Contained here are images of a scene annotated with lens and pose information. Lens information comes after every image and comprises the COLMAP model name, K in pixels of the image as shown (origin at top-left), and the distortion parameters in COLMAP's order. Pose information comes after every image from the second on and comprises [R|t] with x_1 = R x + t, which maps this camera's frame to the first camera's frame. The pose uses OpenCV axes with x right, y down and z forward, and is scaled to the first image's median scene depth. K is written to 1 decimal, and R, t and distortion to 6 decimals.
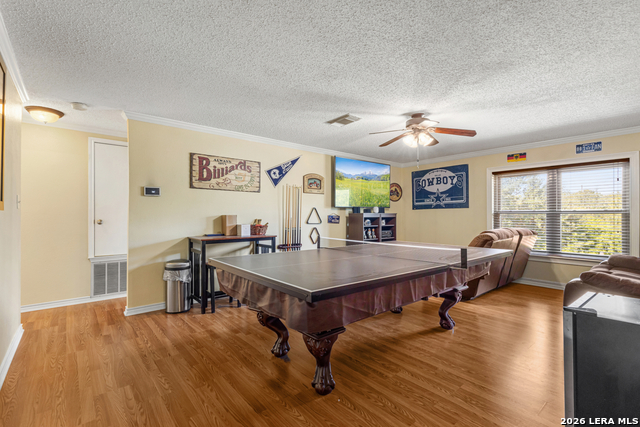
lens RADIAL K [[304.4, 0, 319.0], [0, 304.4, 214.2], [0, 0, 1]] dist [0.003520, 0.002392]
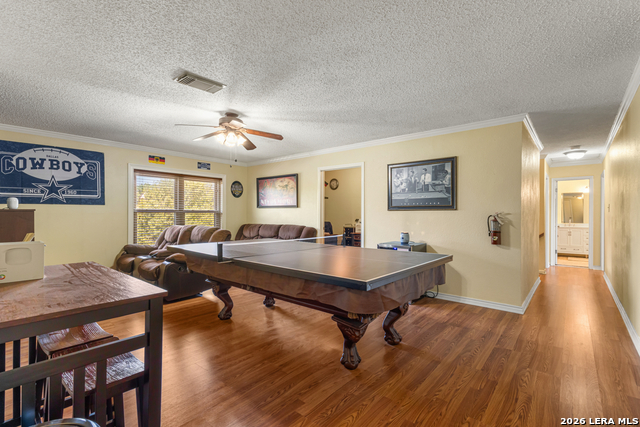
lens RADIAL K [[304.4, 0, 318.7], [0, 304.4, 214.2], [0, 0, 1]] dist [0.003520, 0.002392]
pose [[-0.189268, 0.000066, 0.981926, -0.453613], [-0.007767, 0.999969, -0.001564, 0.002018], [-0.981895, -0.007922, -0.189261, 0.571488]]
